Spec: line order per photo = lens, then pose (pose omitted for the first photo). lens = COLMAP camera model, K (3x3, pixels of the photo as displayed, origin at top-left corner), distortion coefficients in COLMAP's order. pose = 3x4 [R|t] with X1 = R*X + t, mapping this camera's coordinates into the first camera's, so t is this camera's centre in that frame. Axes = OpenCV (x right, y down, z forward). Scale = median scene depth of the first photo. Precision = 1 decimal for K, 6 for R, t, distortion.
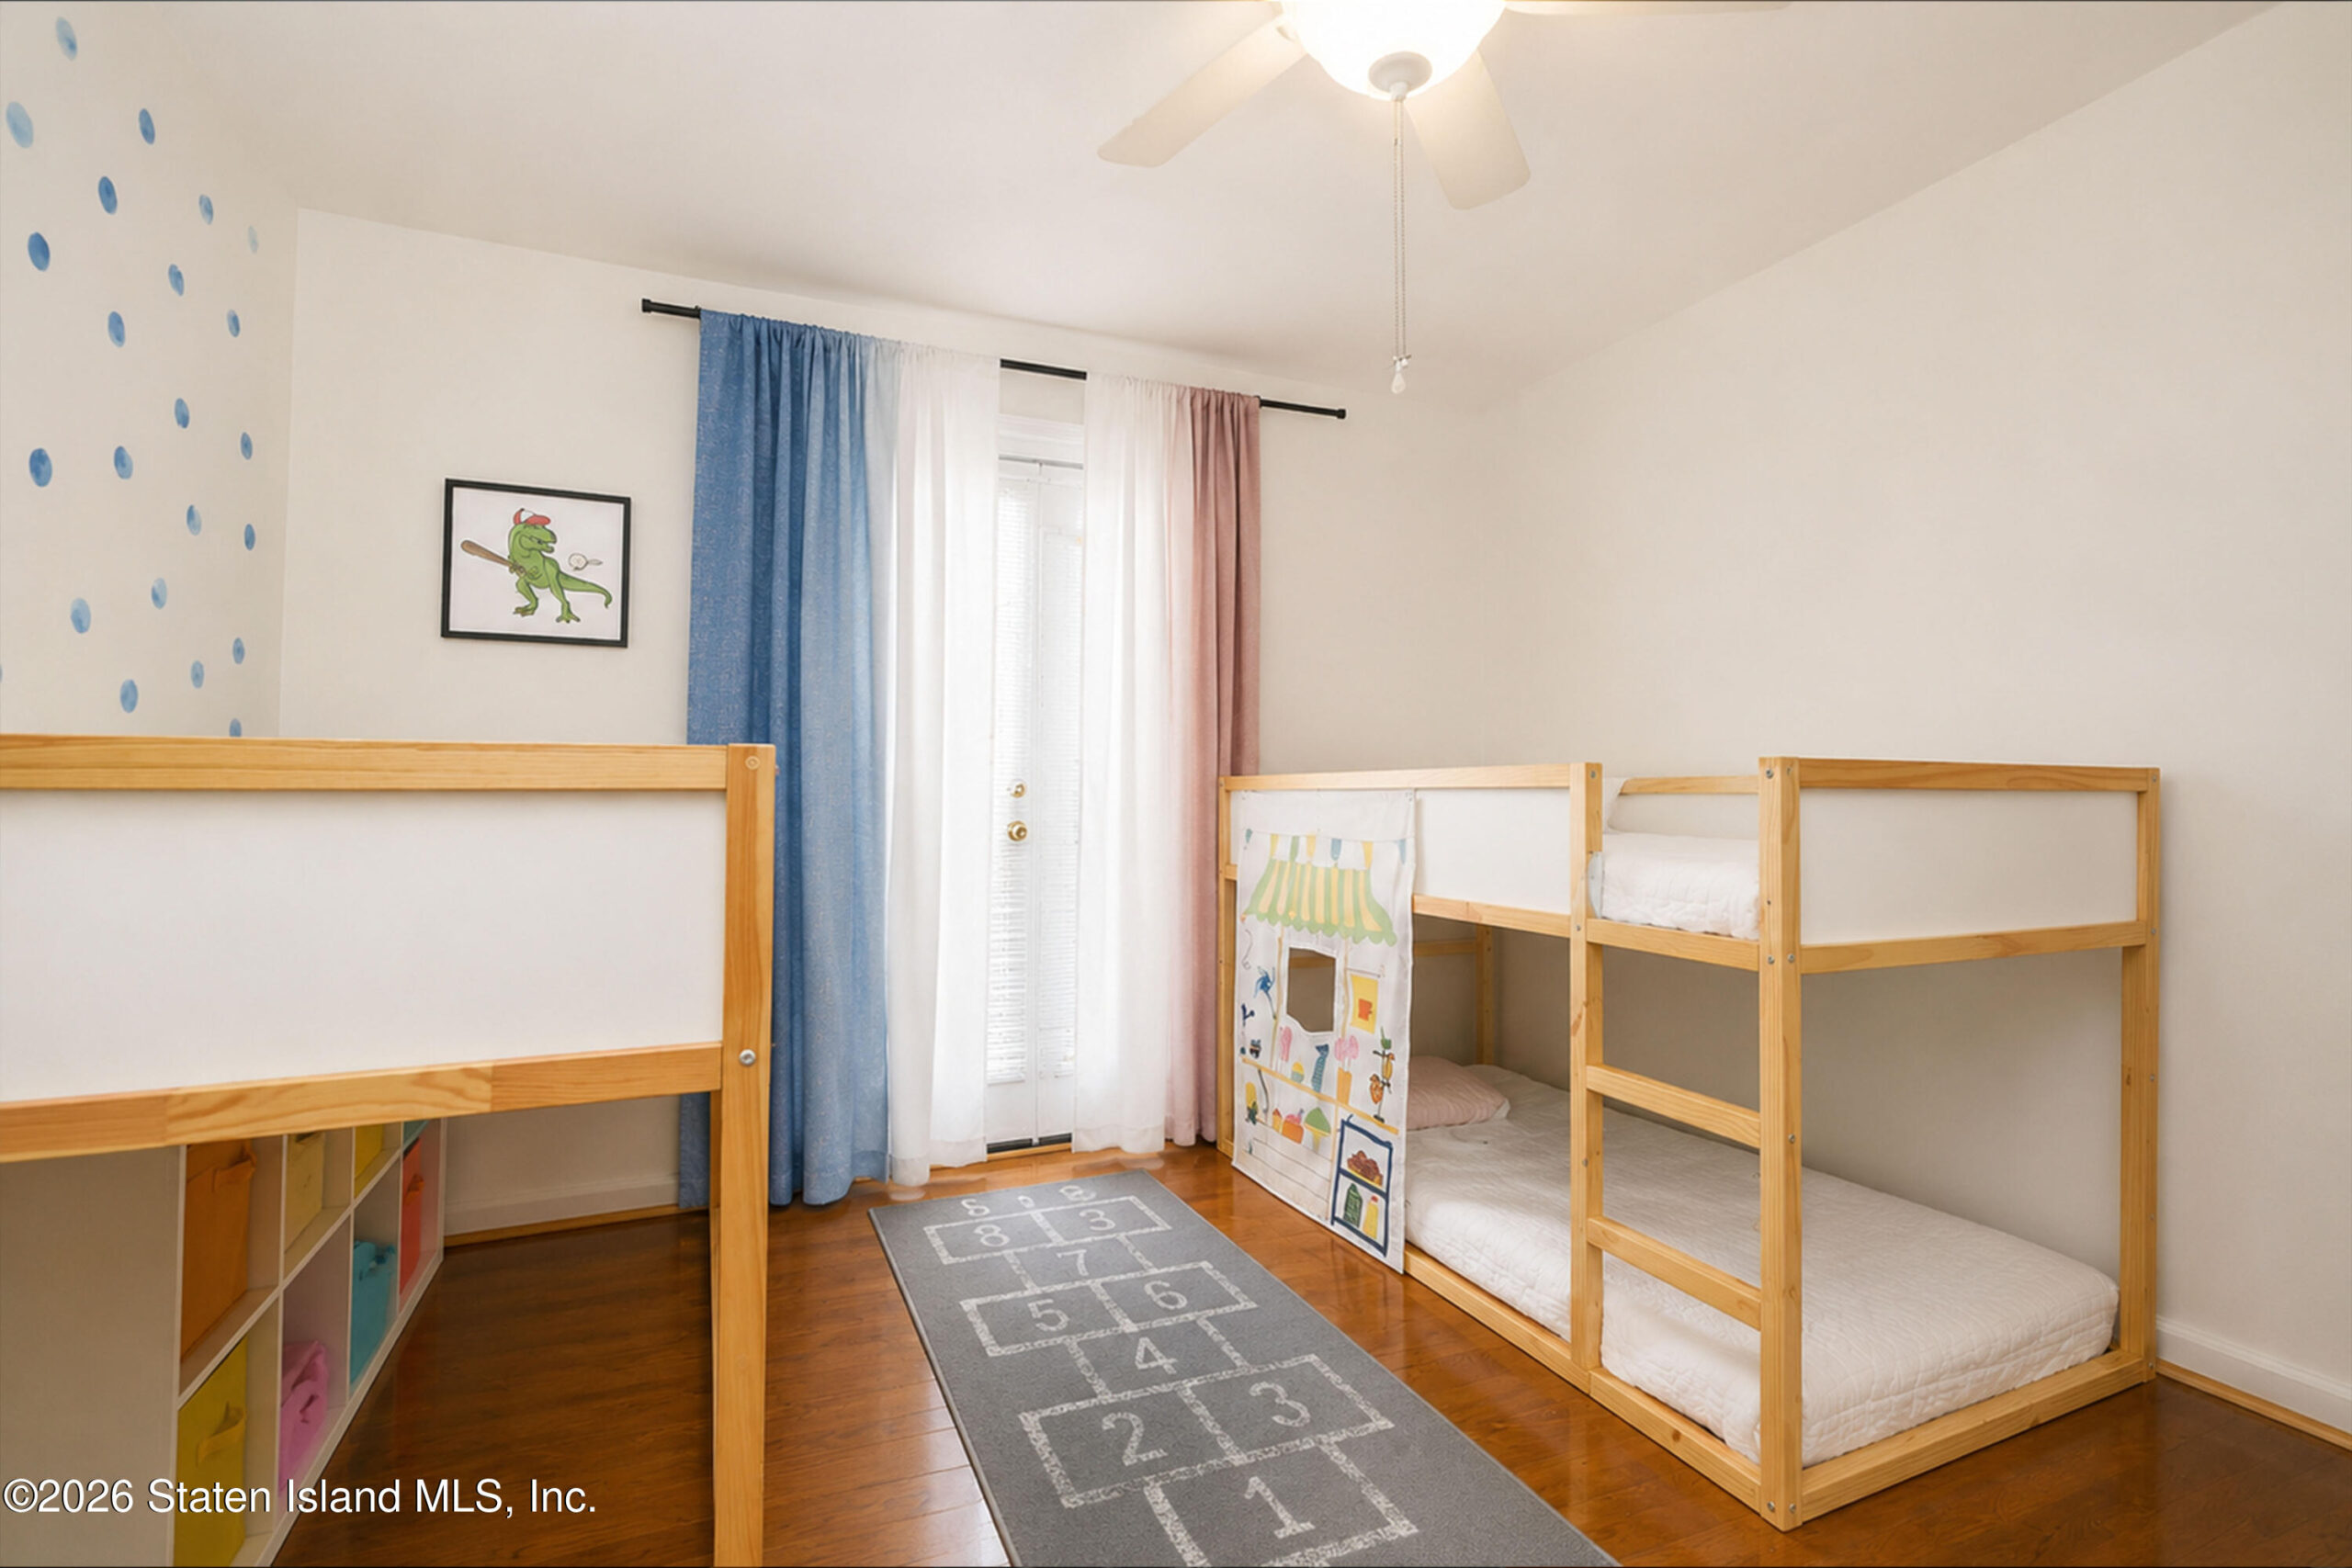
lens RADIAL K [[1120.7, 0, 1174.3], [0, 1120.7, 792.5], [0, 0, 1]] dist [-0.014279, 0.018615]
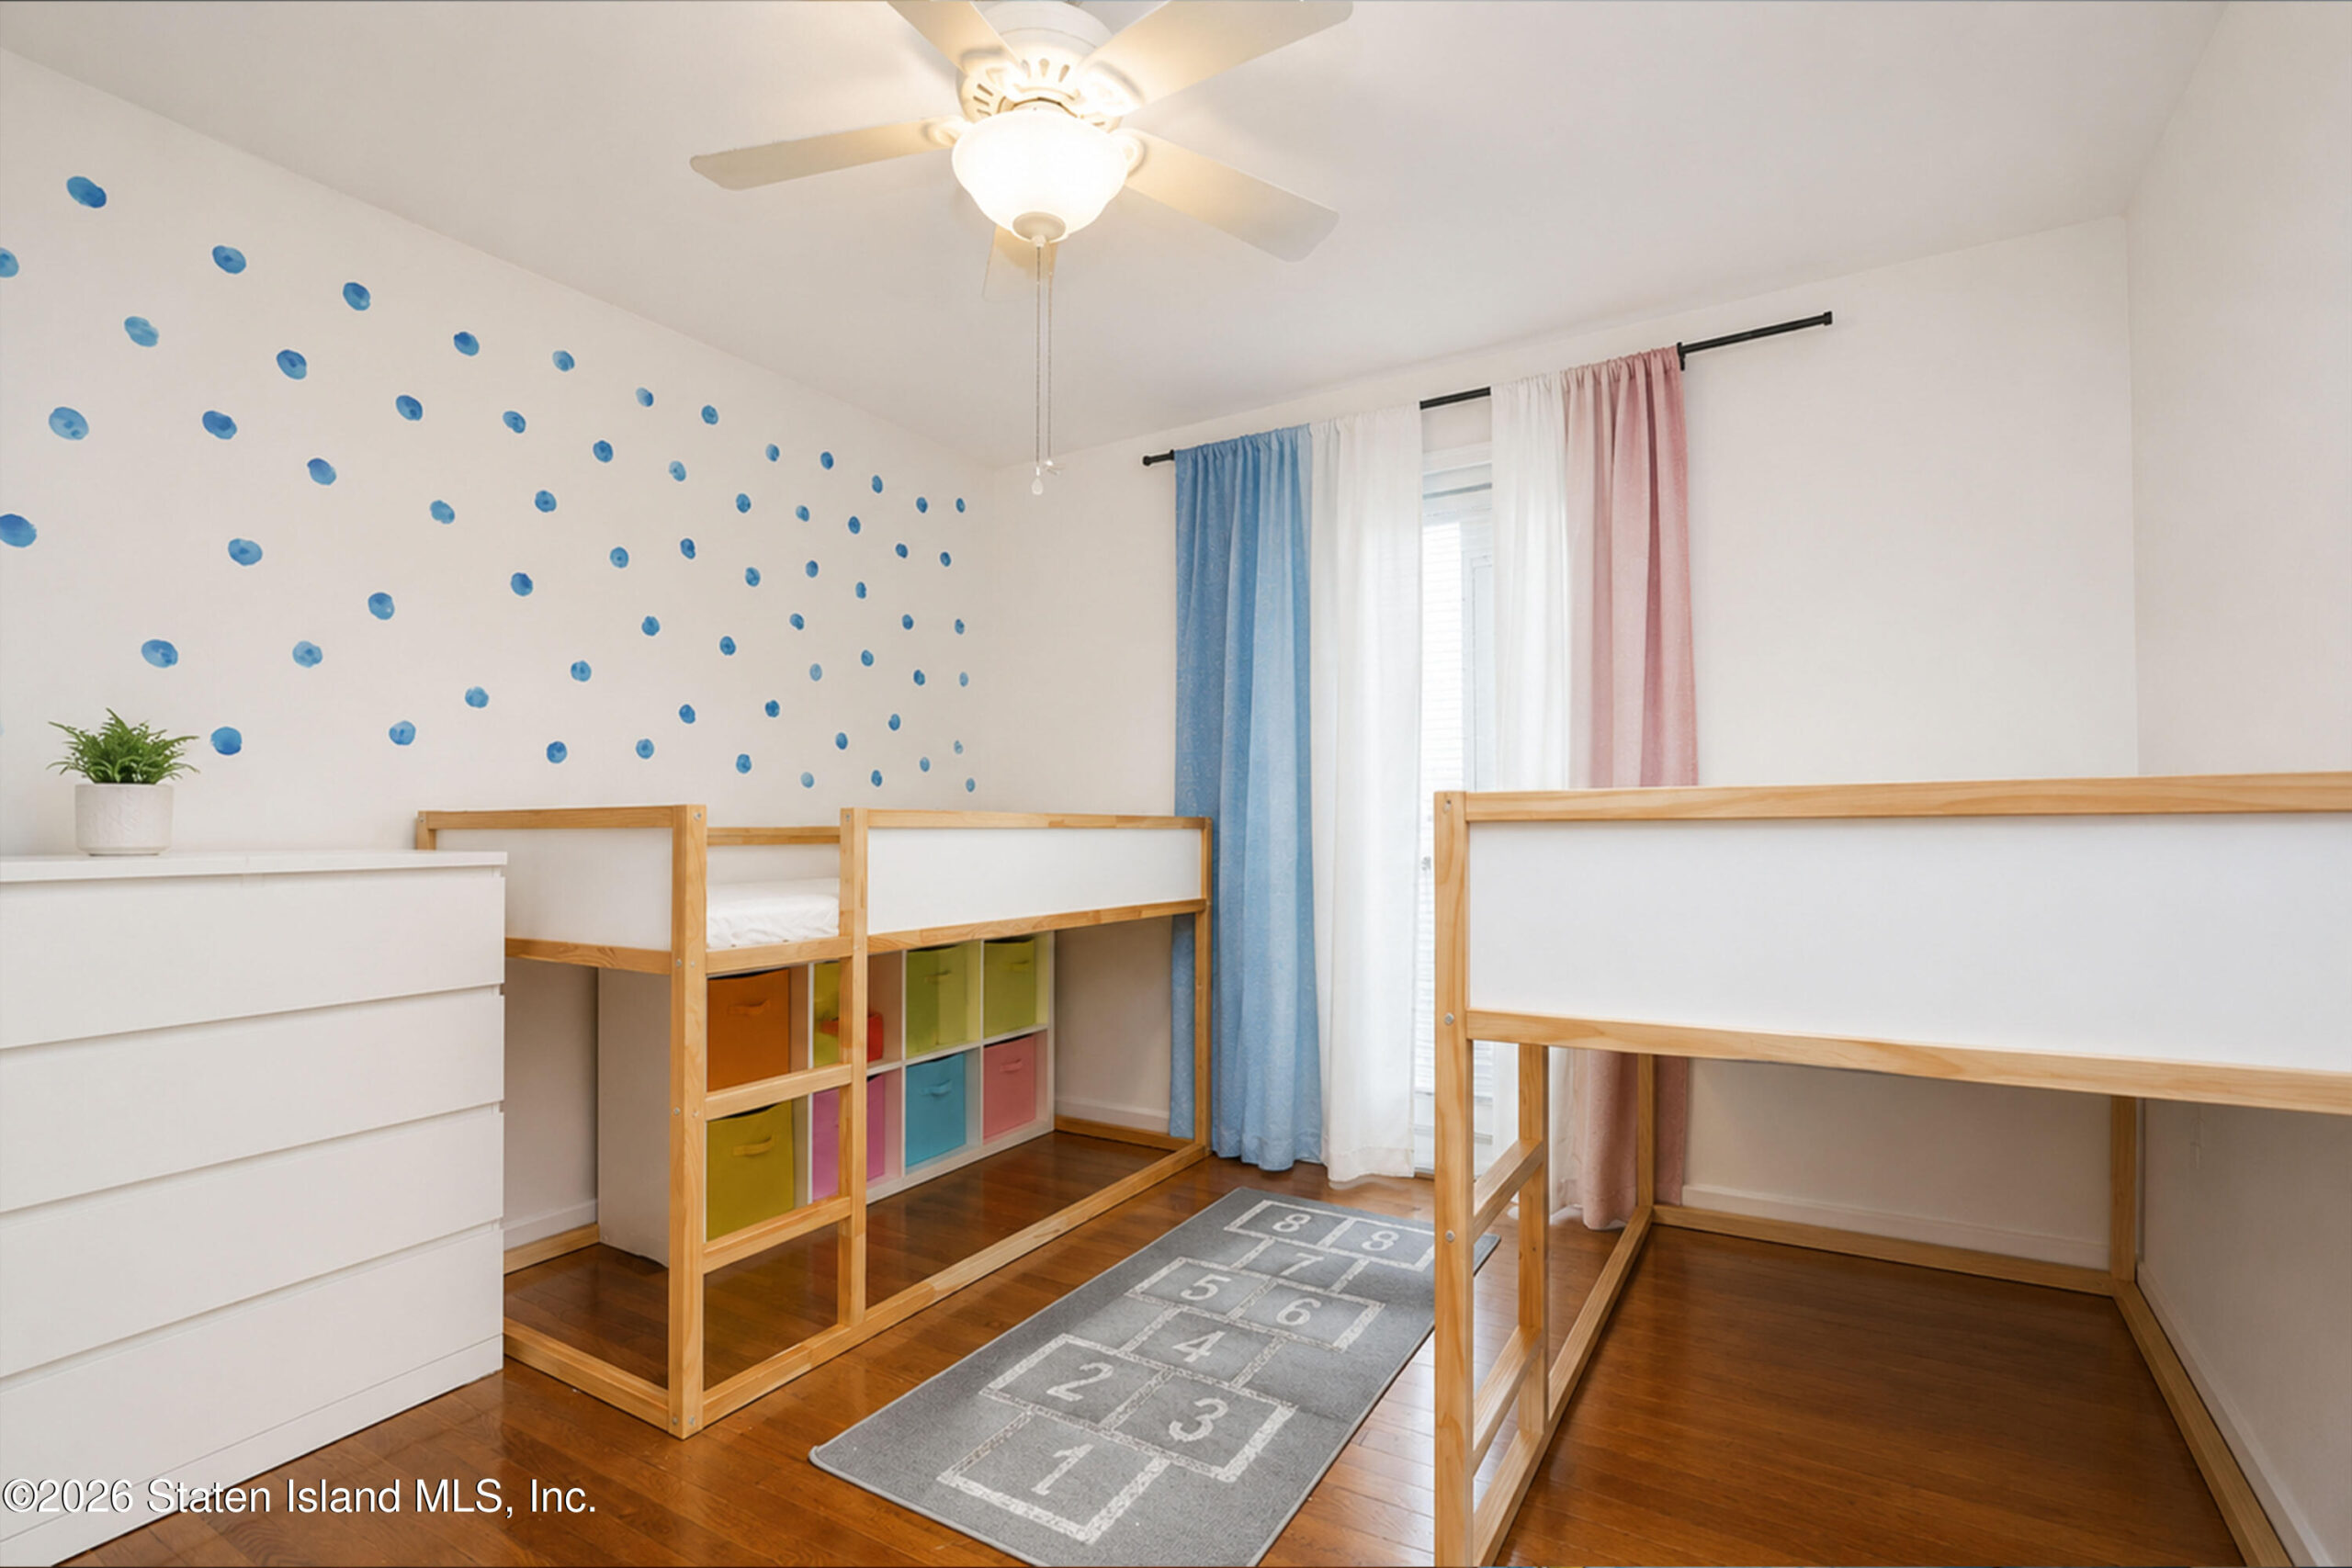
lens RADIAL K [[1076.2, 0, 1182.0], [0, 1076.2, 819.2], [0, 0, 1]] dist [-0.000508, -0.000001]
pose [[0.579474, -0.001670, -0.814989, 0.576620], [0.002763, 0.999996, -0.000085, -0.003055], [0.814986, -0.002203, 0.579476, 0.267255]]
